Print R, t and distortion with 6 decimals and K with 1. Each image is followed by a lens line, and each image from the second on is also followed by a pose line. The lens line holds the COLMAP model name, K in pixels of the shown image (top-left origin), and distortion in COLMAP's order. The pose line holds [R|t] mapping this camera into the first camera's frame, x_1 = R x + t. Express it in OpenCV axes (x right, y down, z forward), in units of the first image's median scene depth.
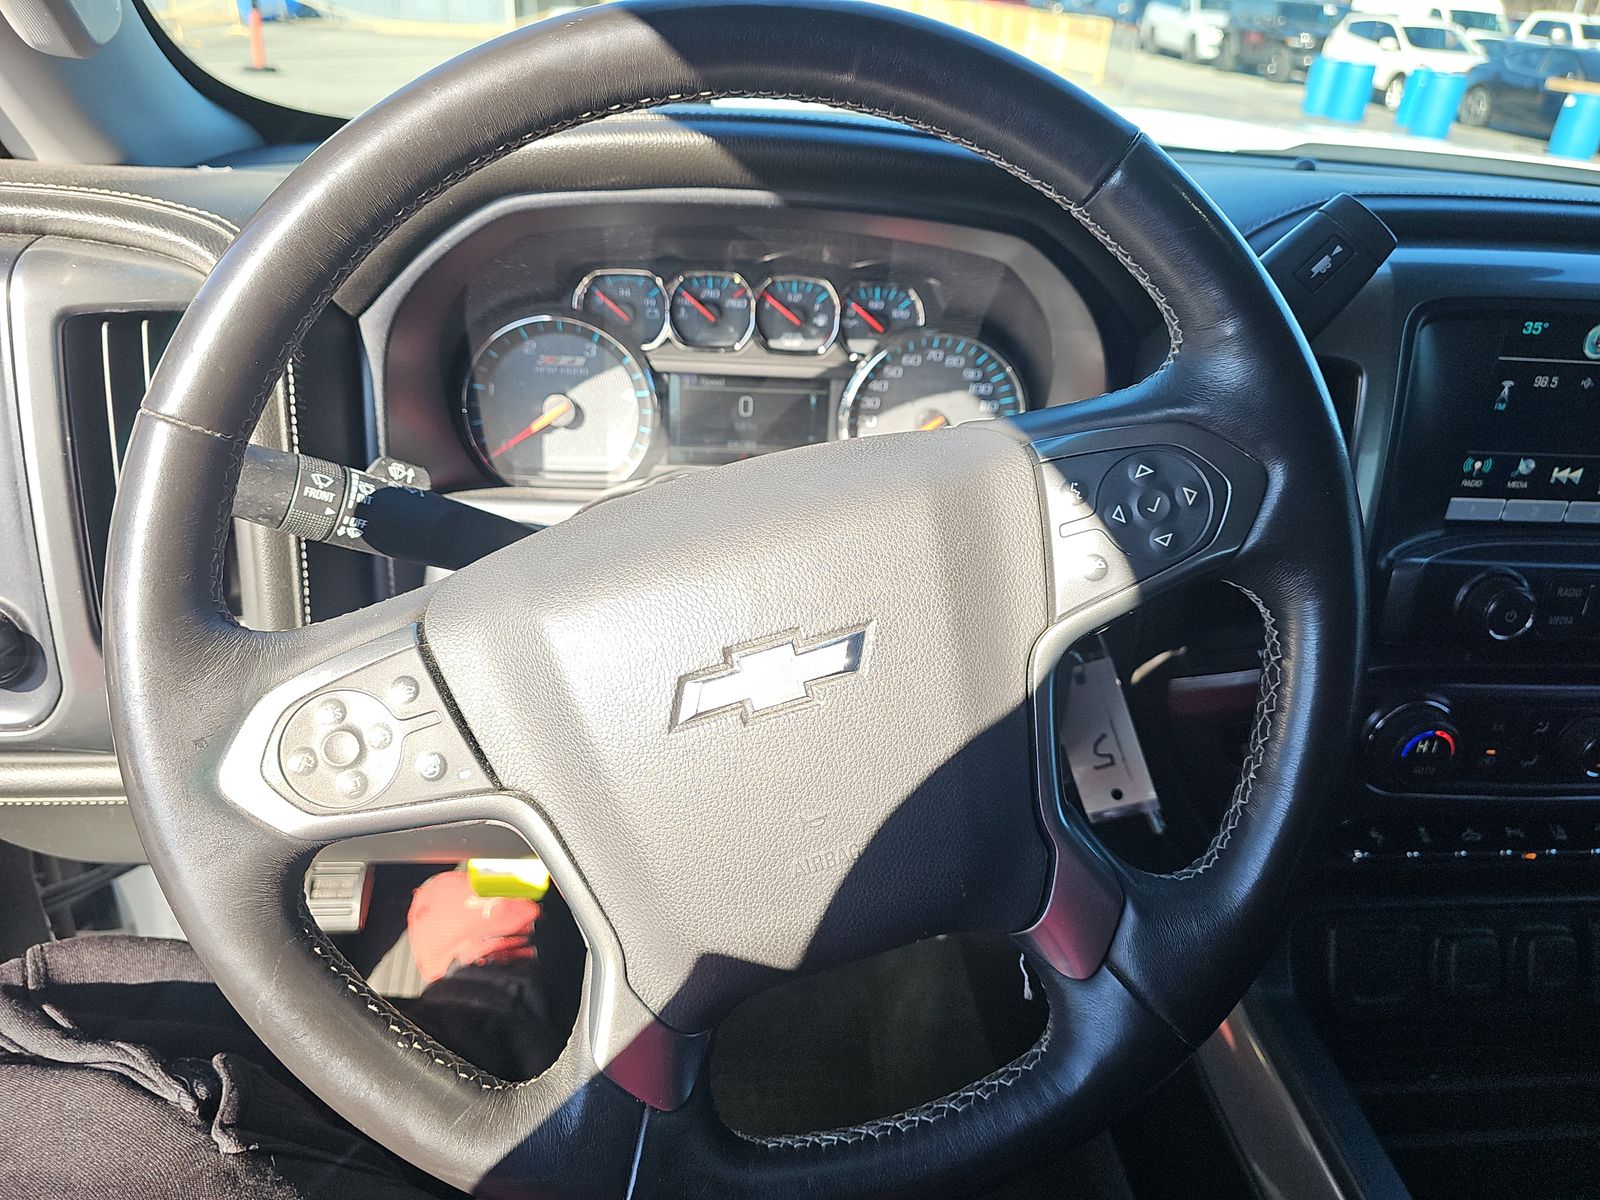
lens RADIAL K [[1070.2, 0, 800.0], [0, 1070.2, 600.0], [0, 0, 1]] dist [0.024655, -0.024684]
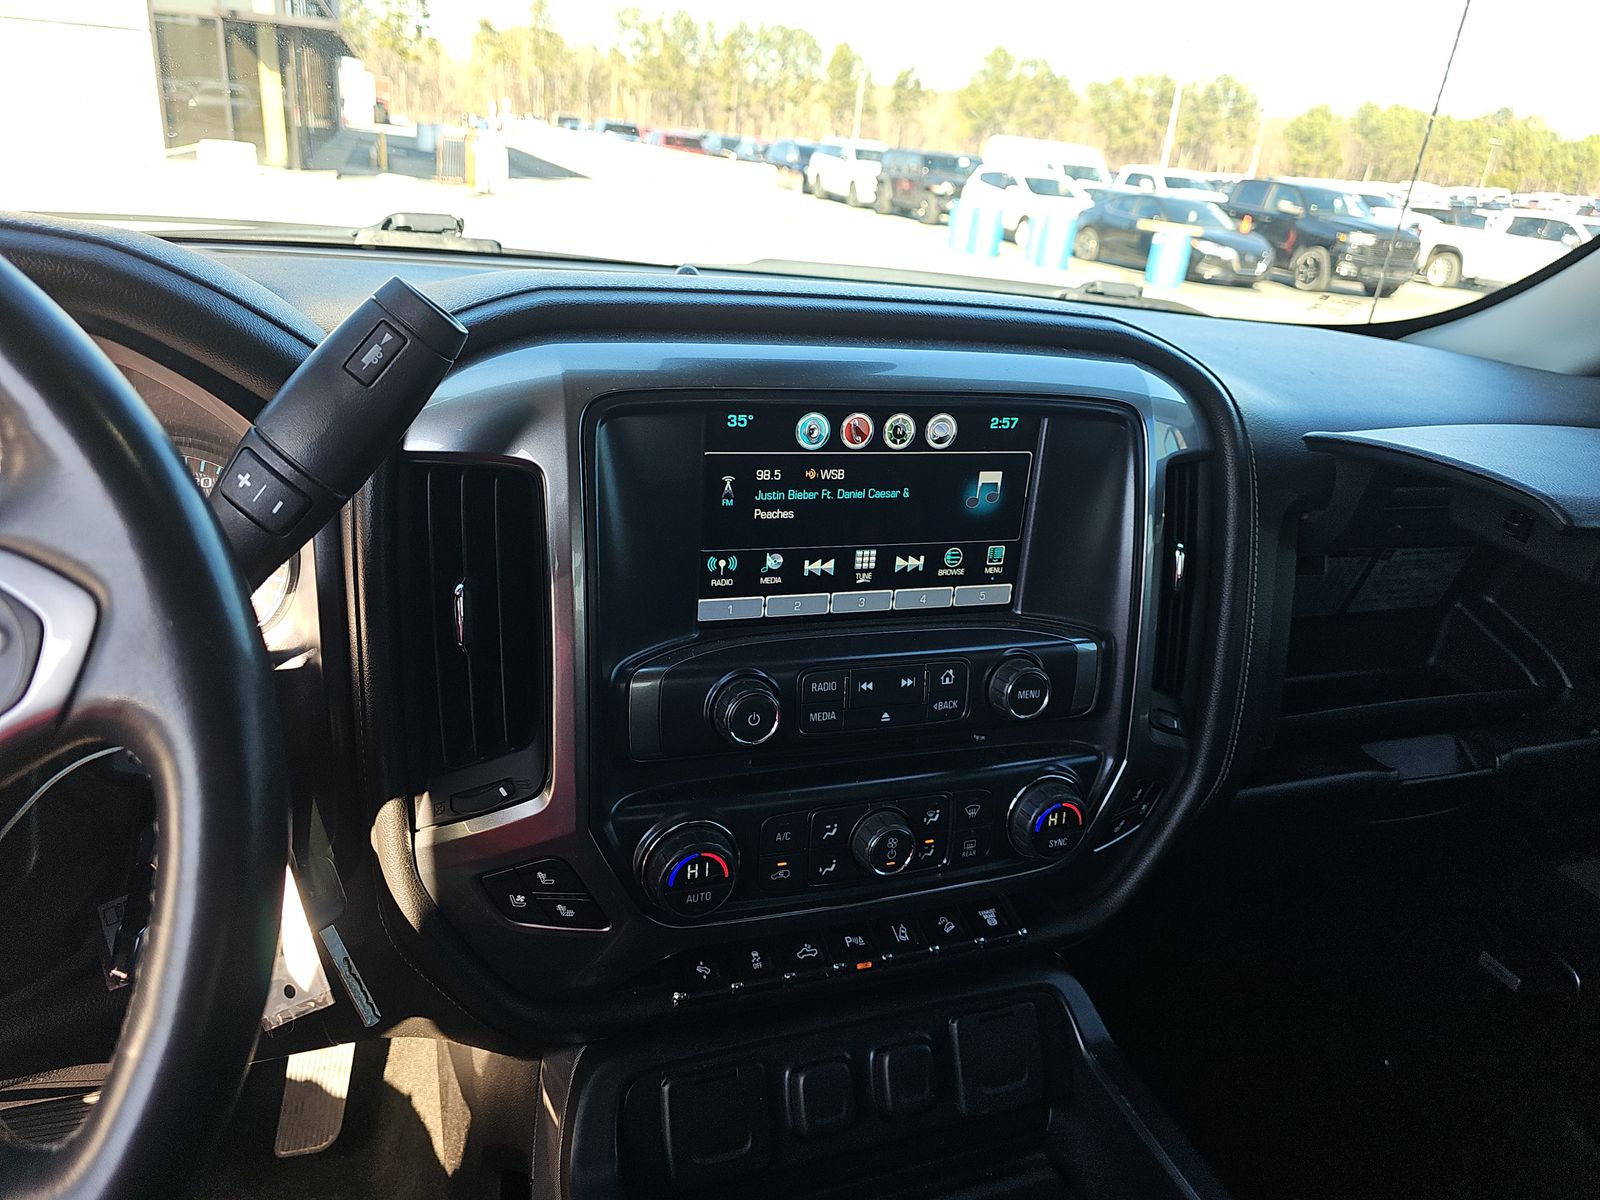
lens RADIAL K [[1070.2, 0, 800.0], [0, 1070.2, 600.0], [0, 0, 1]] dist [0.024655, -0.024684]
pose [[0.968504, -0.077074, 0.236769, 0.459427], [0.102817, 0.989825, -0.098361, 0.007117], [-0.226778, 0.119607, 0.966574, 0.069272]]
